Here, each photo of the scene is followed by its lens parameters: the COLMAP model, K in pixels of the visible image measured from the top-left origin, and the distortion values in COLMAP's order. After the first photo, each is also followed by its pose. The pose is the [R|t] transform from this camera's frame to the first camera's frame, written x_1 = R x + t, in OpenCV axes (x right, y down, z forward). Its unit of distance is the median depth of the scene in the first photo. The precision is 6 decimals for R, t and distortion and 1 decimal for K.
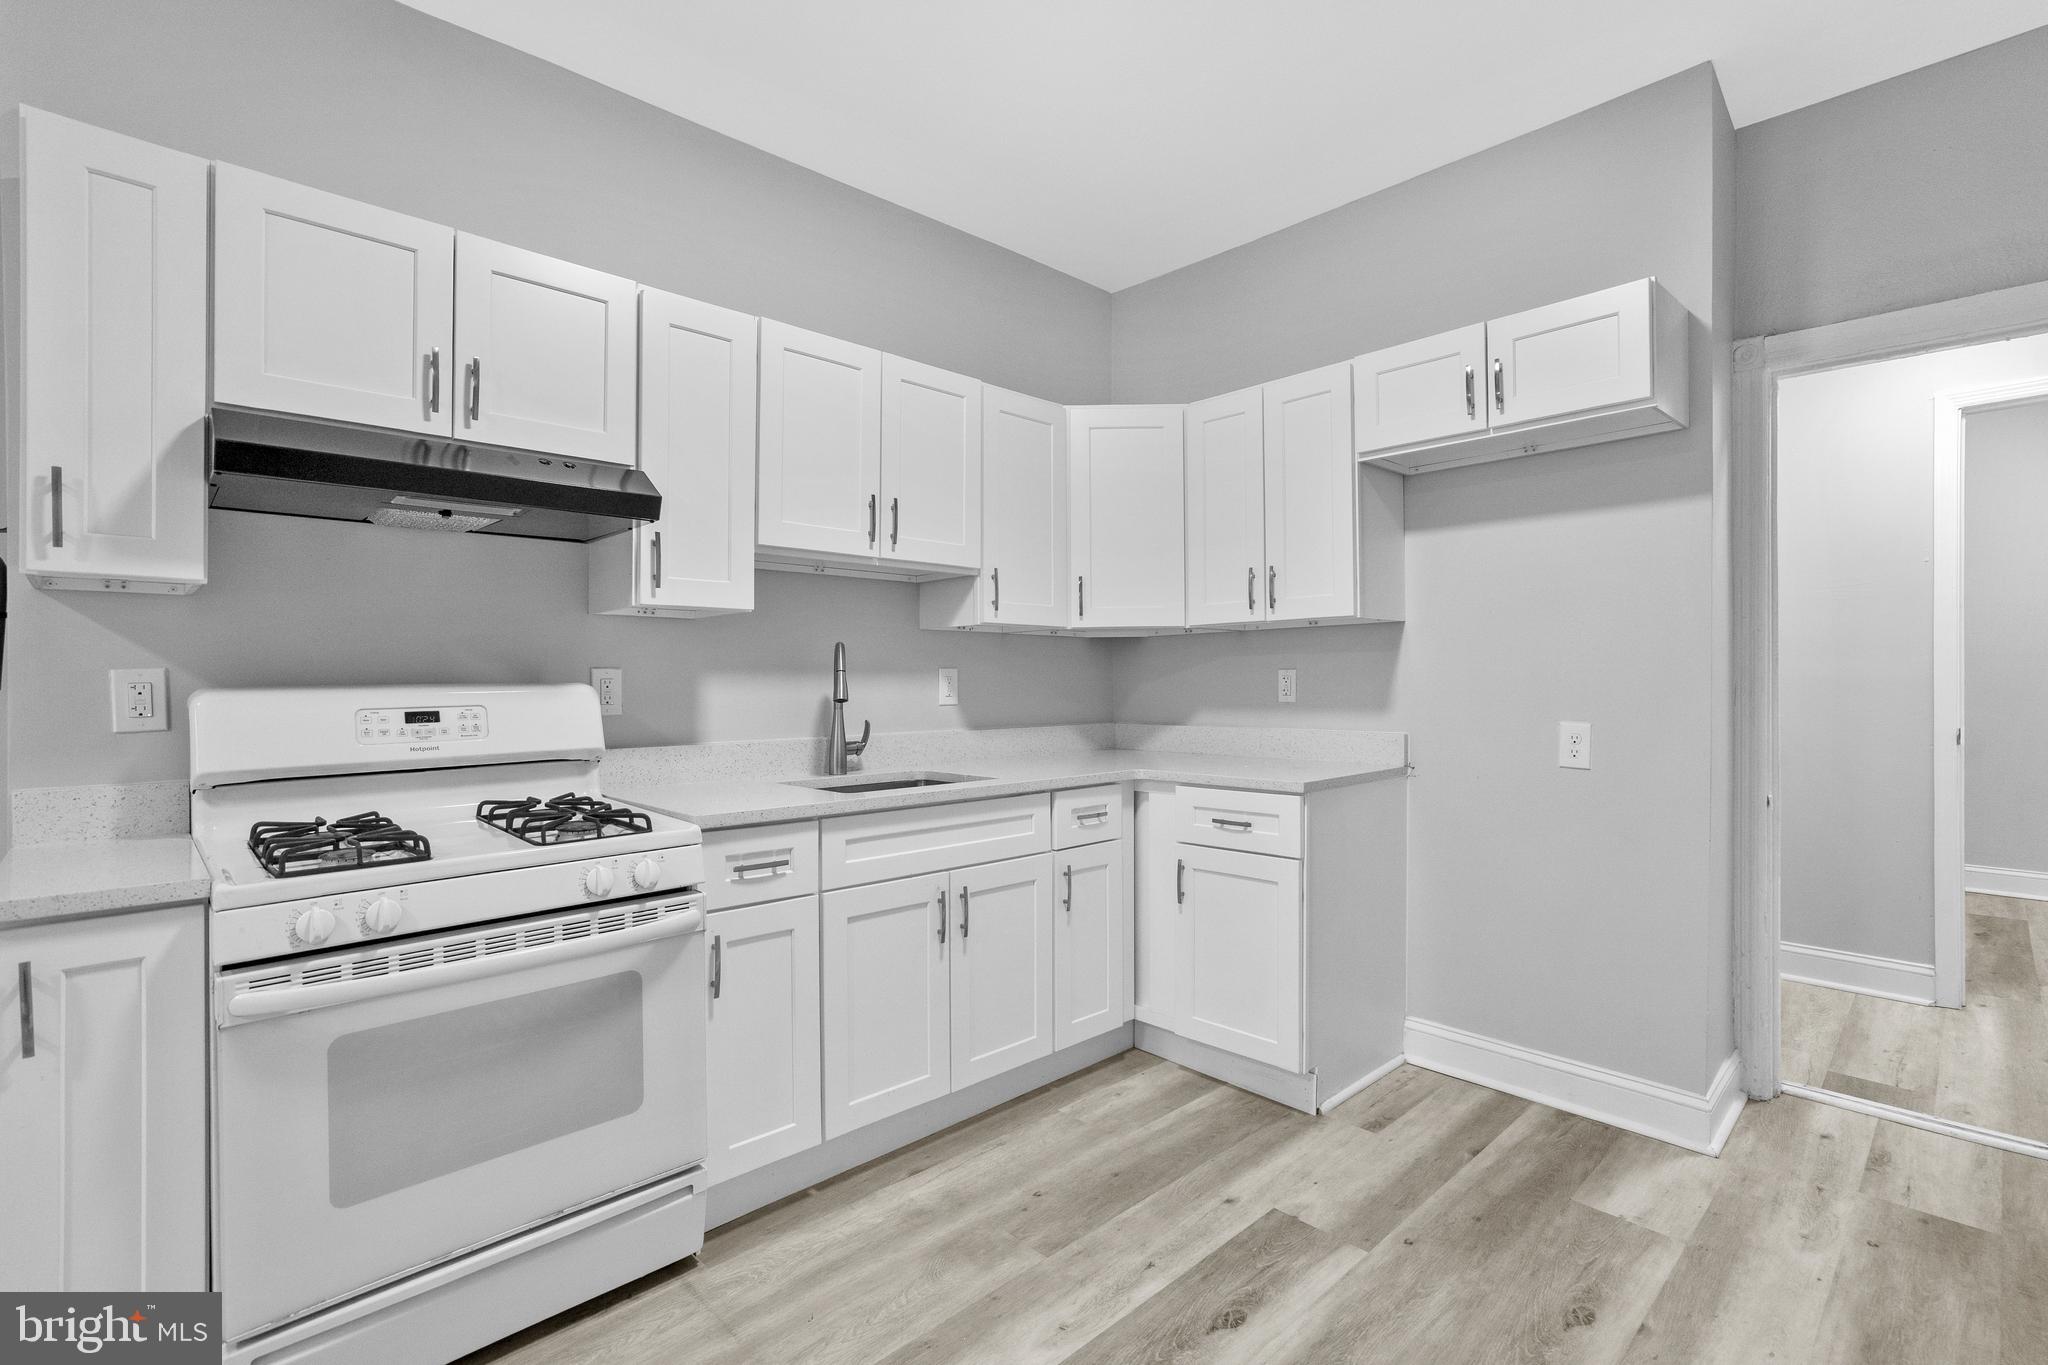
lens RADIAL K [[957.5, 0, 1033.2], [0, 957.5, 688.2], [0, 0, 1]] dist [-0.046651, 0.028375]
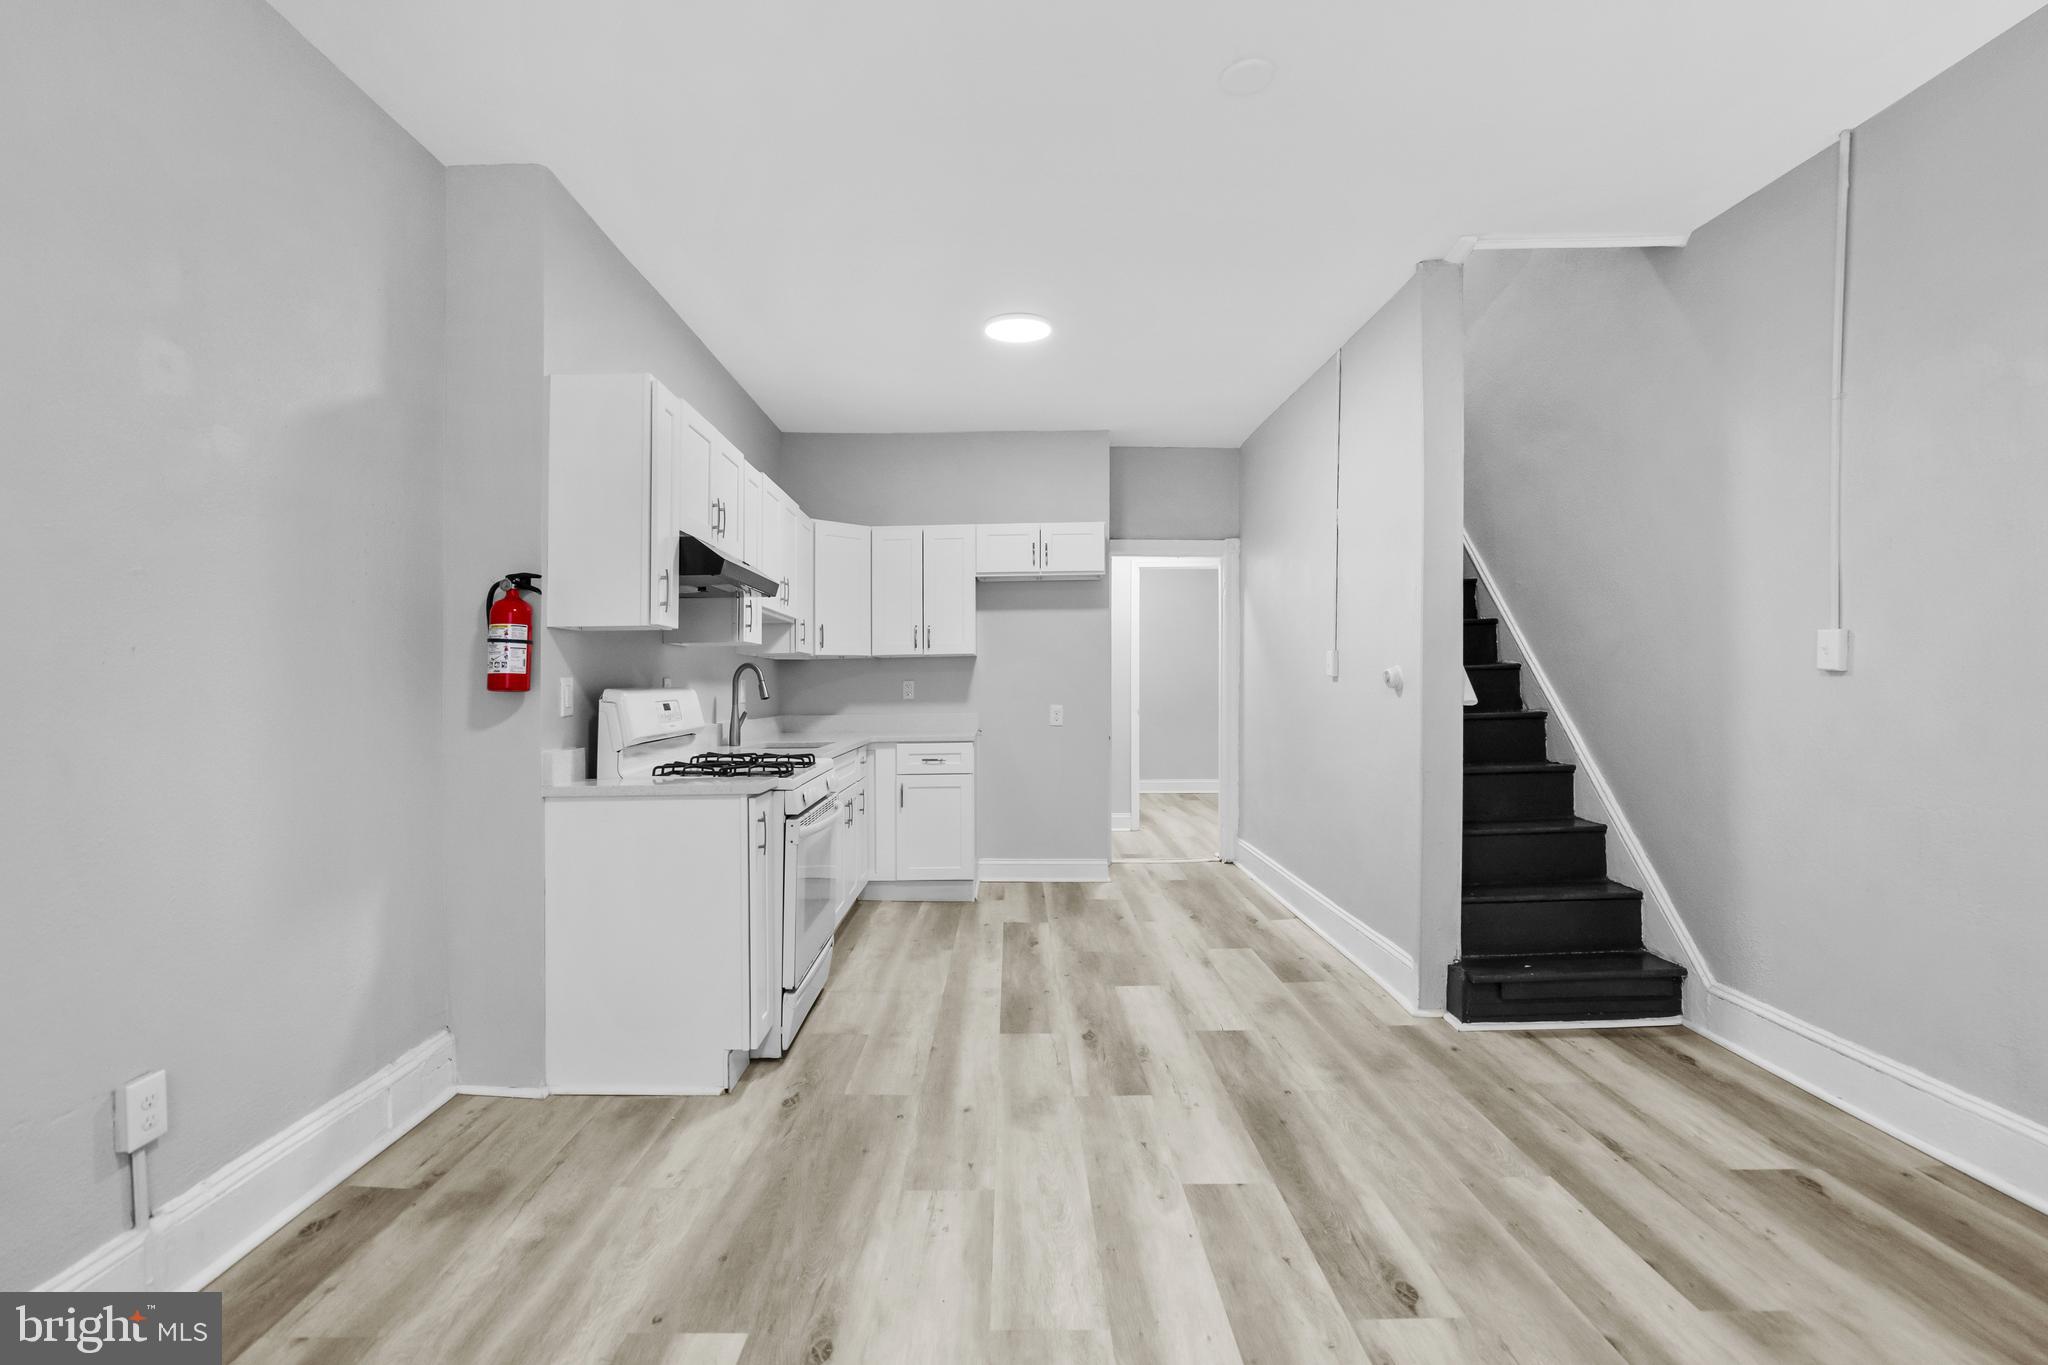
lens RADIAL K [[957.5, 0, 1033.2], [0, 957.5, 688.2], [0, 0, 1]] dist [-0.046651, 0.028375]
pose [[0.679929, -0.002480, 0.733273, -1.150389], [0.012568, 0.999887, -0.008272, 0.015634], [-0.733170, 0.014840, 0.679884, -0.498513]]
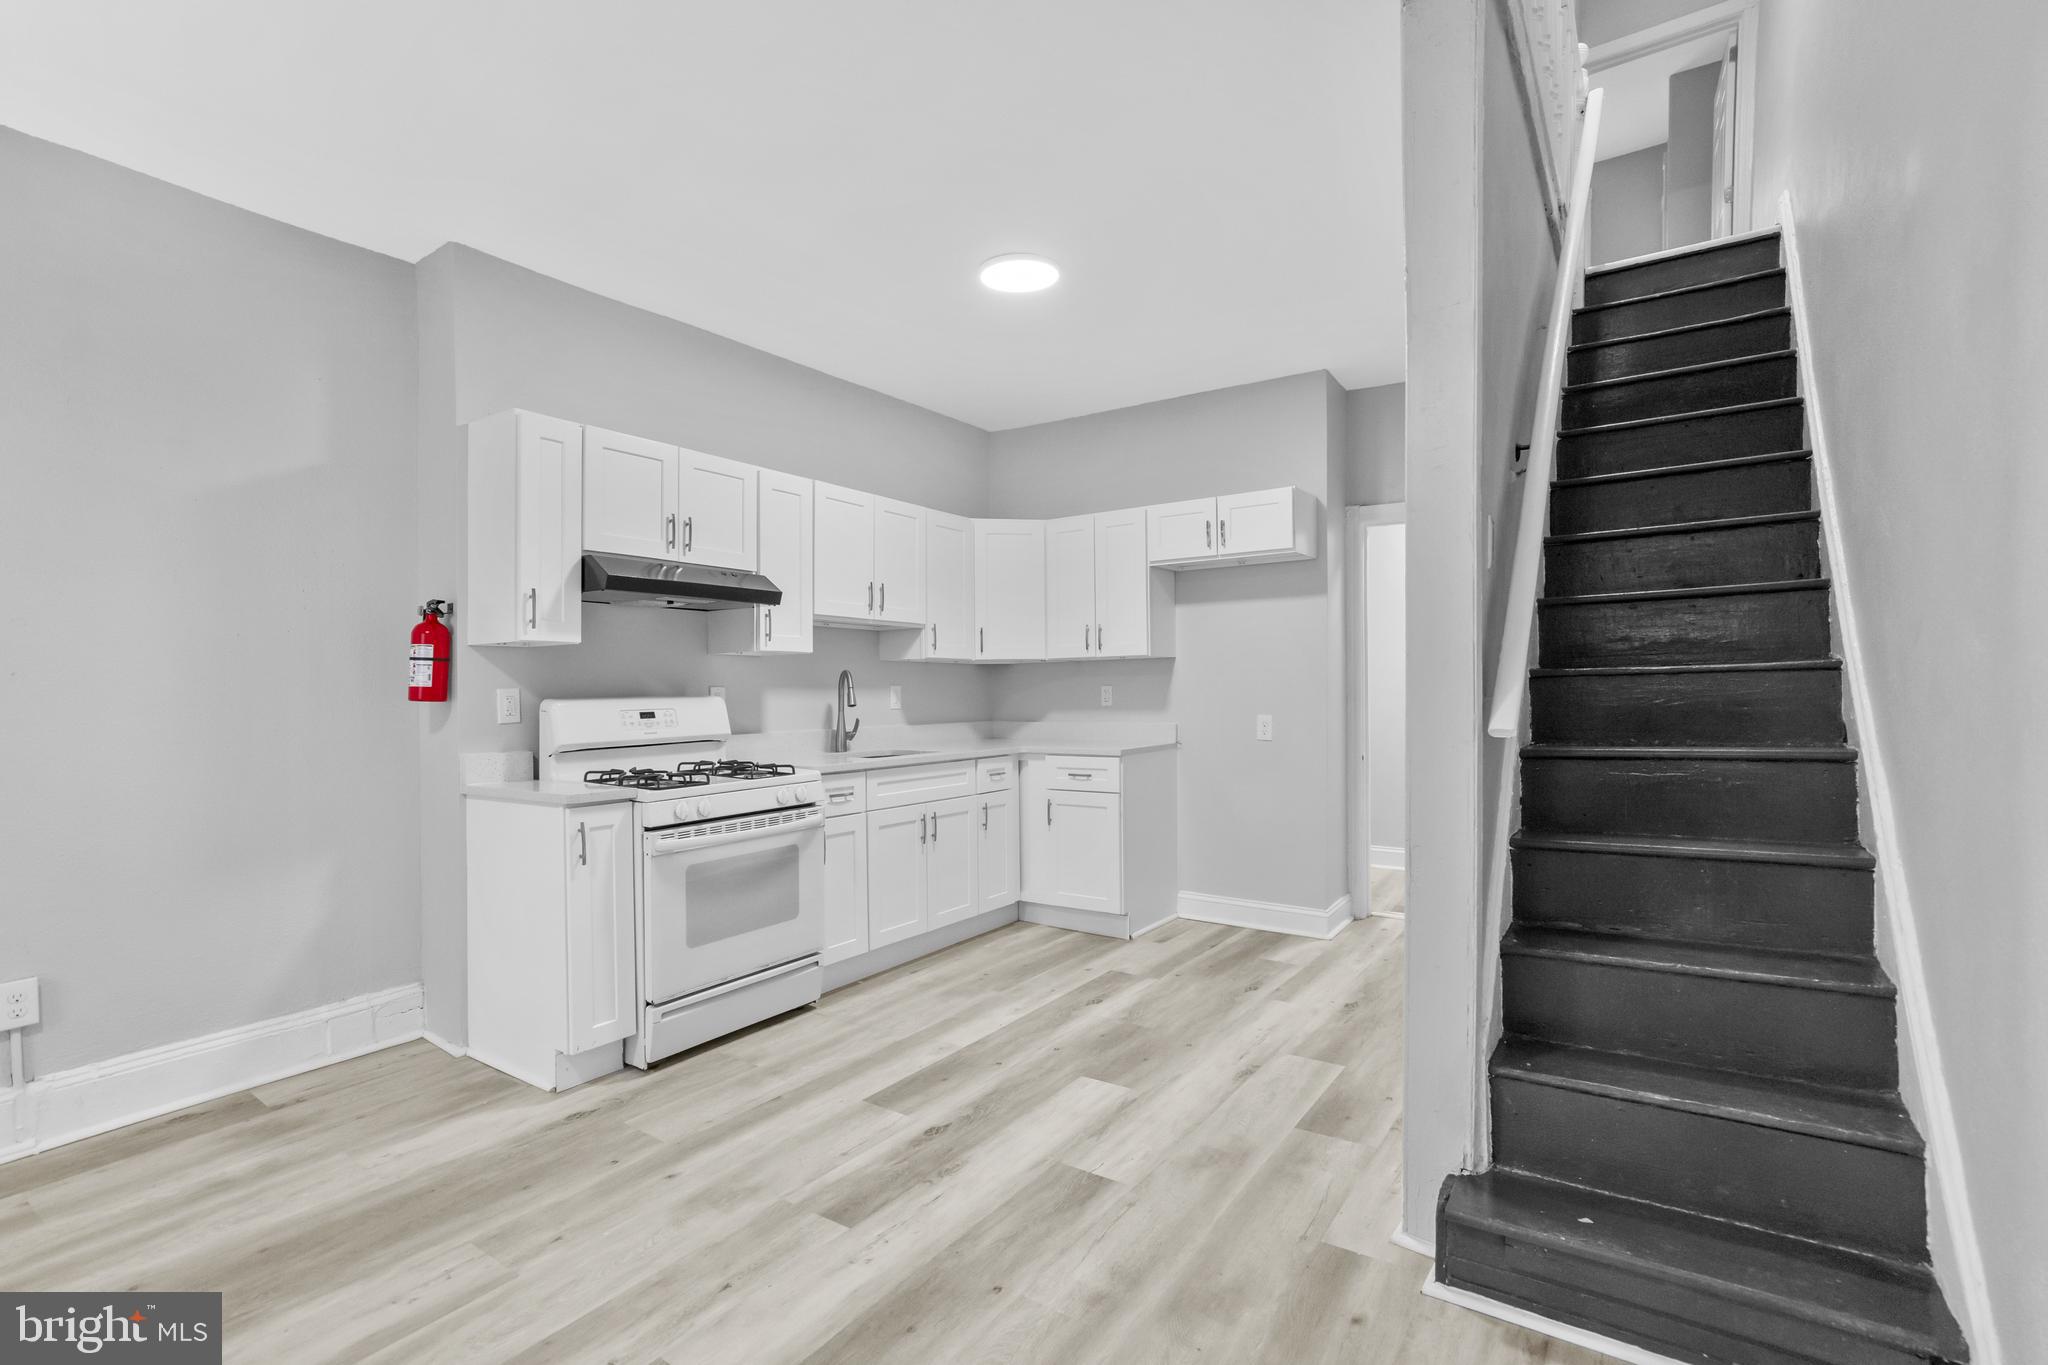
lens RADIAL K [[957.5, 0, 1033.2], [0, 957.5, 688.2], [0, 0, 1]] dist [-0.046651, 0.028375]
pose [[0.977278, -0.002395, 0.211947, -0.257404], [0.004873, 0.999926, -0.011167, 0.002693], [-0.211905, 0.011946, 0.977217, -0.720560]]
